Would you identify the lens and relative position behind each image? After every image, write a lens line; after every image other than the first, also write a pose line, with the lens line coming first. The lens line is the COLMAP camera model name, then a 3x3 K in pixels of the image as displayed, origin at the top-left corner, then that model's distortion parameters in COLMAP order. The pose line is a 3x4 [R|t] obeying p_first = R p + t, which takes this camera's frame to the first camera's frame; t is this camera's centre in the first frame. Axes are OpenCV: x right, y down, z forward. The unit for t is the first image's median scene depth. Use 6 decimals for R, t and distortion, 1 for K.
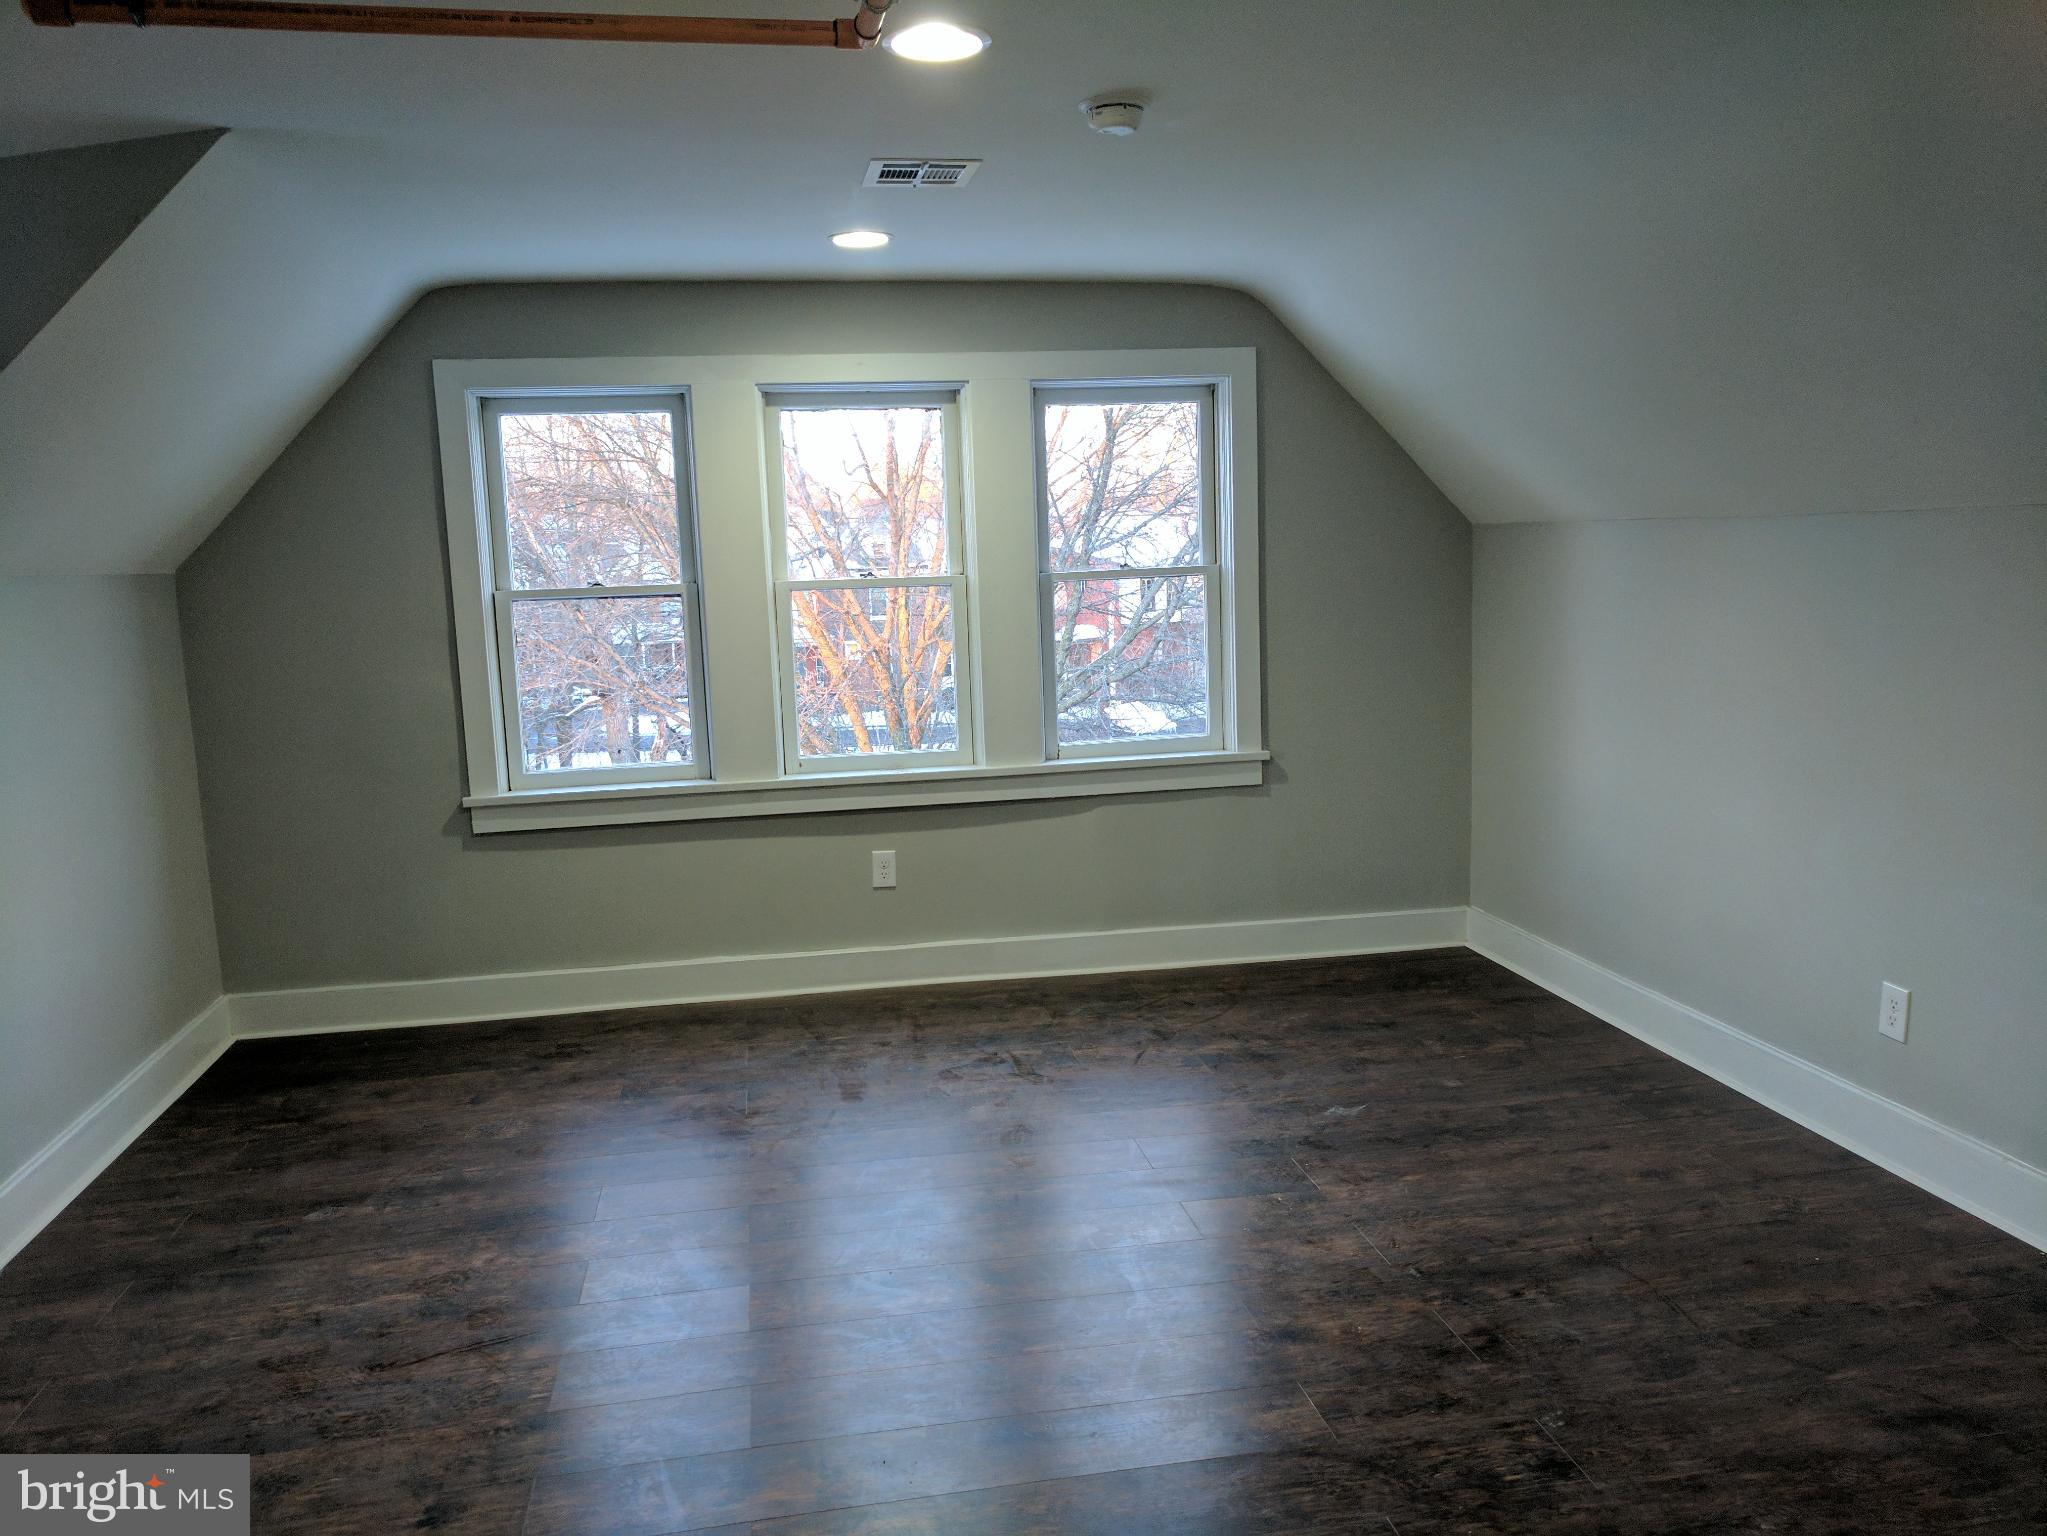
lens RADIAL K [[1530.0, 0, 1023.5], [0, 1530.0, 768.0], [0, 0, 1]] dist [0.020079, -0.032915]
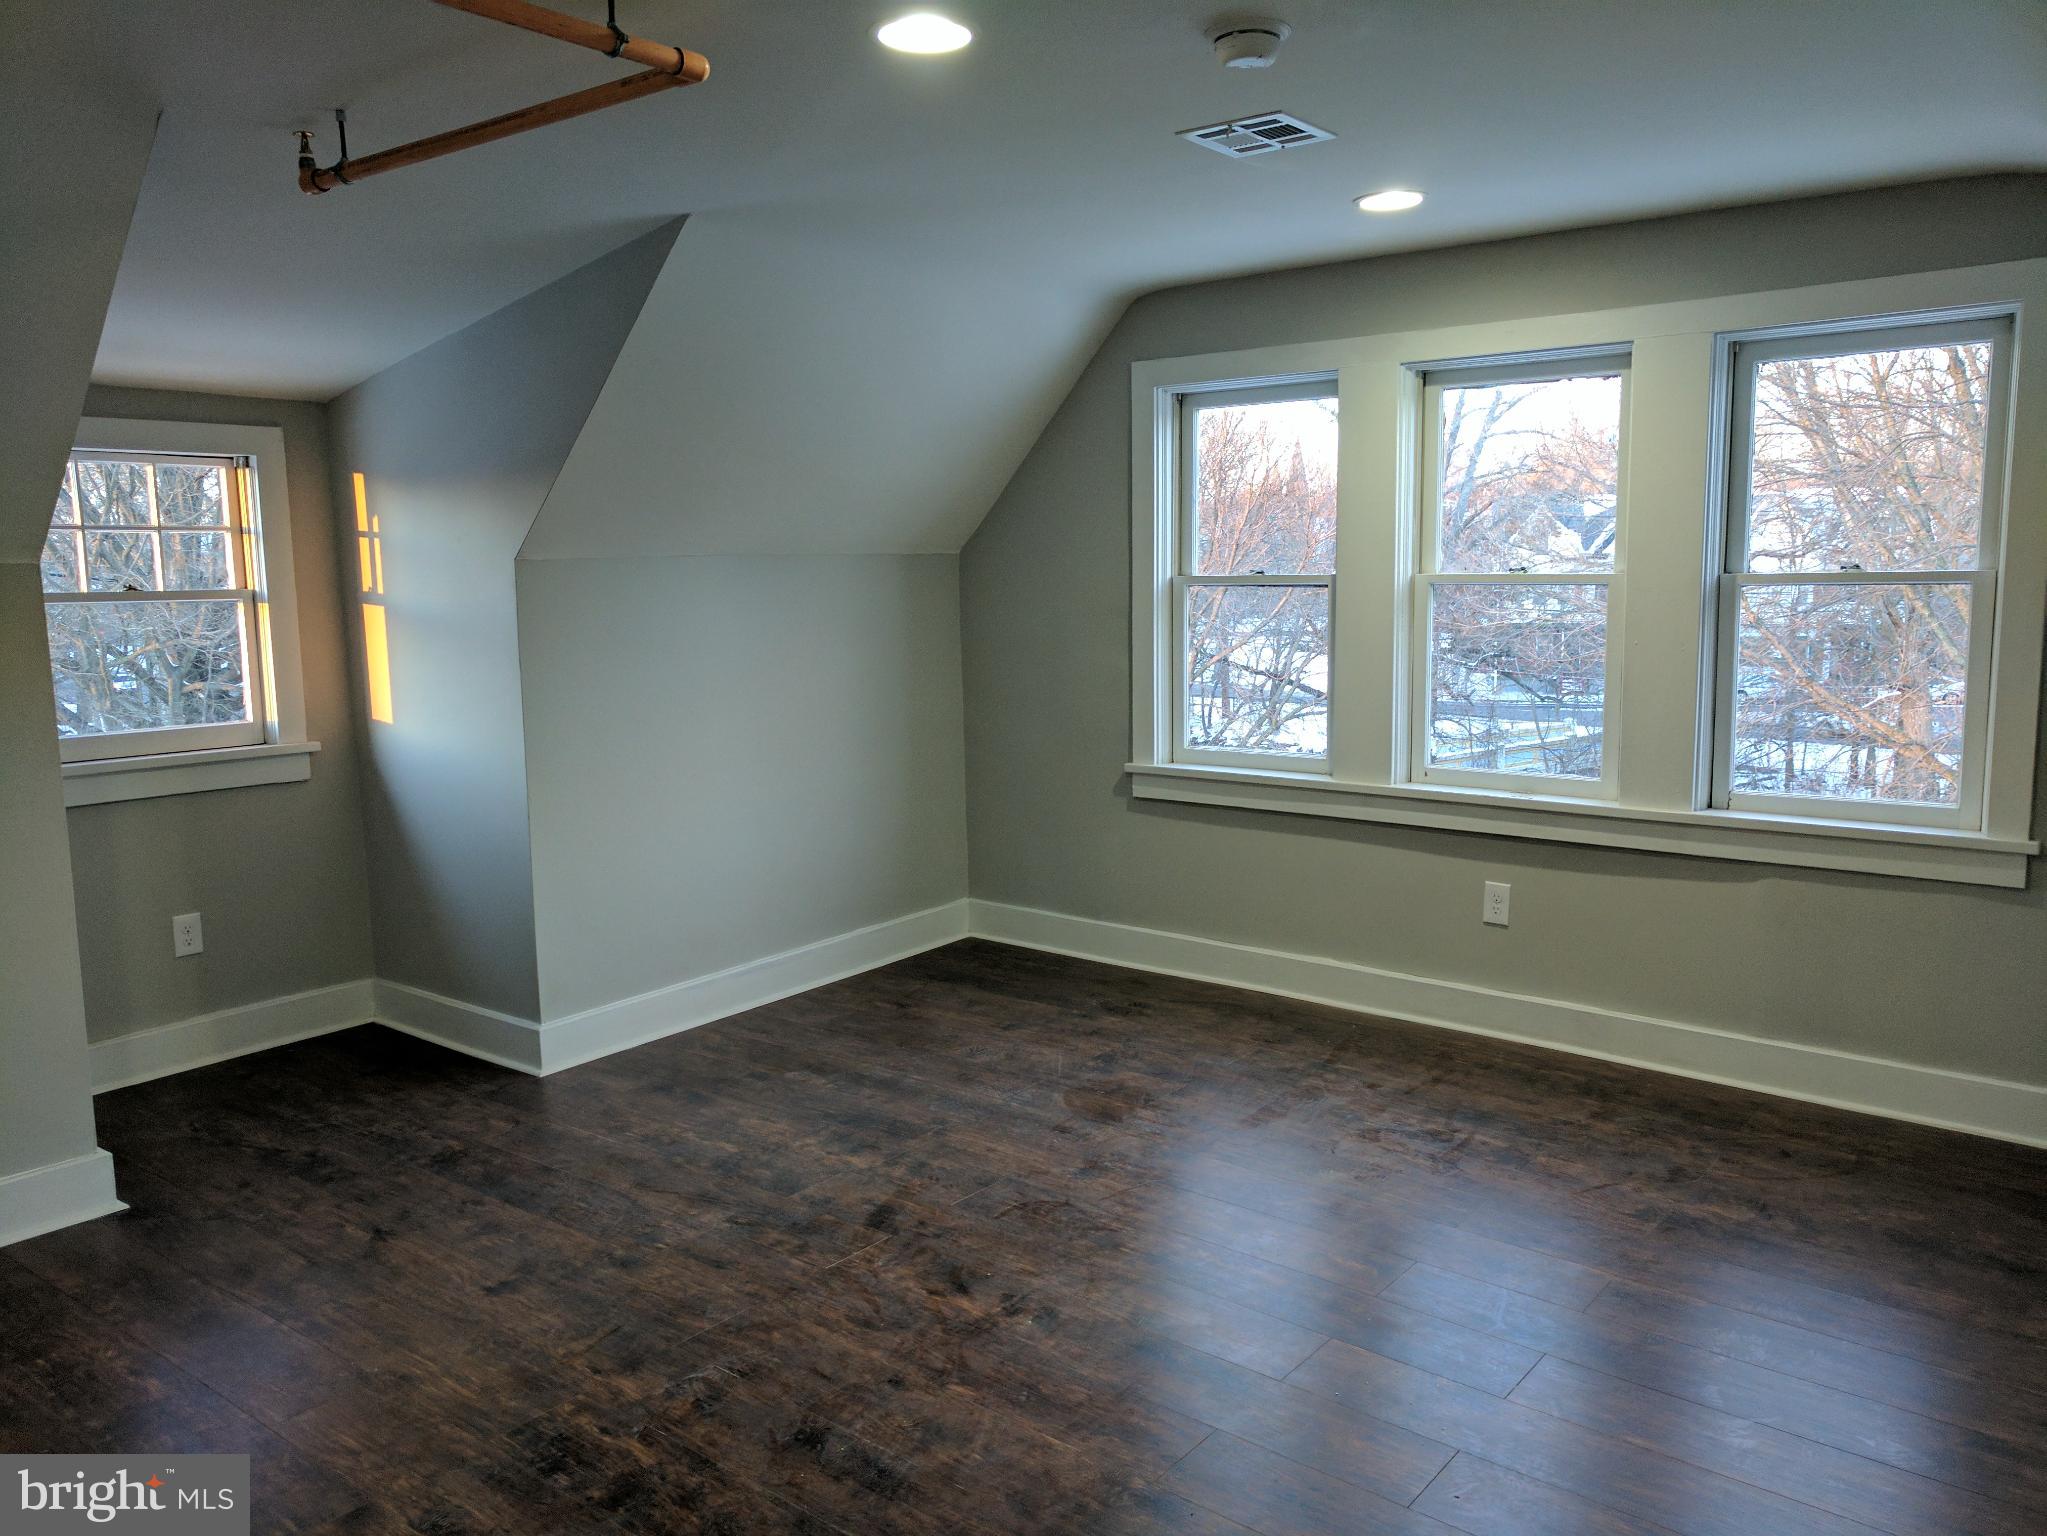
lens RADIAL K [[1530.0, 0, 1023.5], [0, 1530.0, 768.0], [0, 0, 1]] dist [0.020079, -0.032915]
pose [[0.662717, 0.126931, -0.738034, 0.405293], [-0.112346, 0.991229, 0.069596, -0.046188], [0.740395, 0.036793, 0.671164, 0.216035]]
